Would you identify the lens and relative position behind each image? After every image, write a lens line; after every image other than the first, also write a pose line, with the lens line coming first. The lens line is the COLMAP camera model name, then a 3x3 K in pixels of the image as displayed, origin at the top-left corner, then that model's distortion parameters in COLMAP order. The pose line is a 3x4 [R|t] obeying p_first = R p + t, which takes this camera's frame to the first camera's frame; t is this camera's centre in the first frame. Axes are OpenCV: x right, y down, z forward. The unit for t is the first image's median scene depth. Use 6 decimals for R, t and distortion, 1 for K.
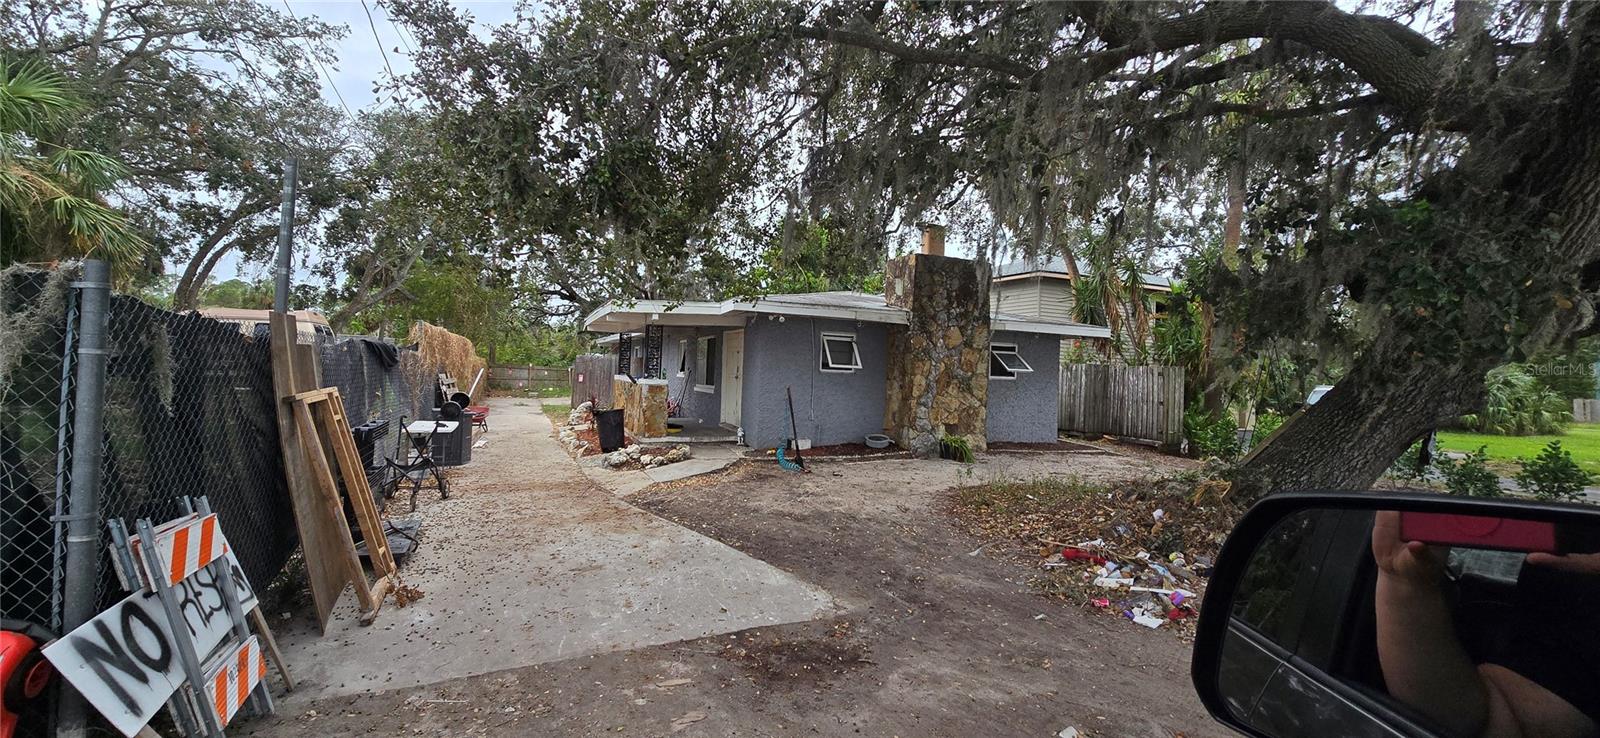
lens RADIAL K [[649.7, 0, 800.0], [0, 649.7, 369.0], [0, 0, 1]] dist [0.000196, 0.000036]
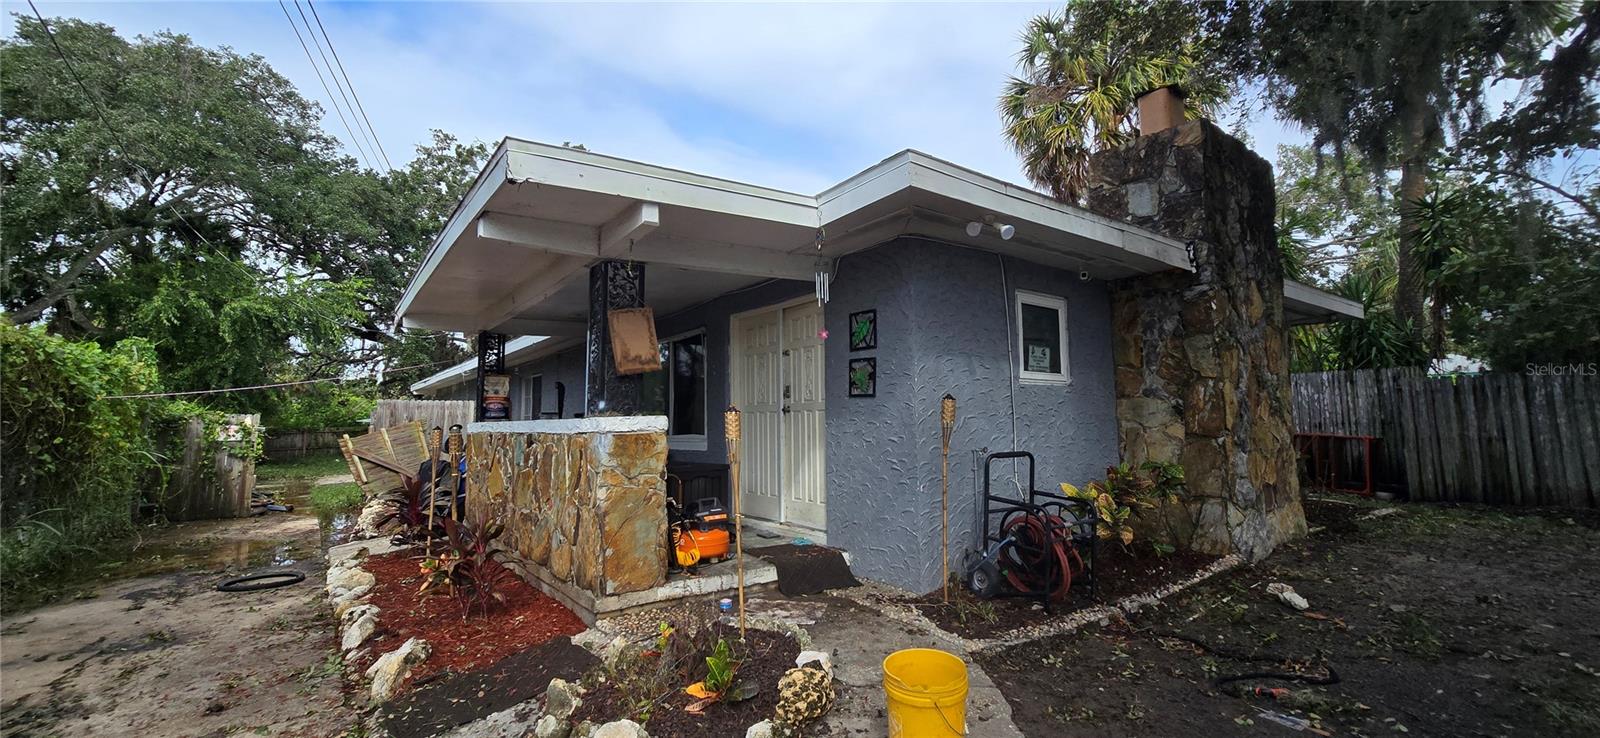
lens RADIAL K [[649.7, 0, 800.0], [0, 649.7, 369.0], [0, 0, 1]] dist [0.000196, 0.000036]
pose [[0.971015, -0.028637, 0.237295, -0.206005], [0.045770, 0.996702, -0.067009, 0.017381], [-0.234593, 0.075928, 0.969124, 0.615743]]
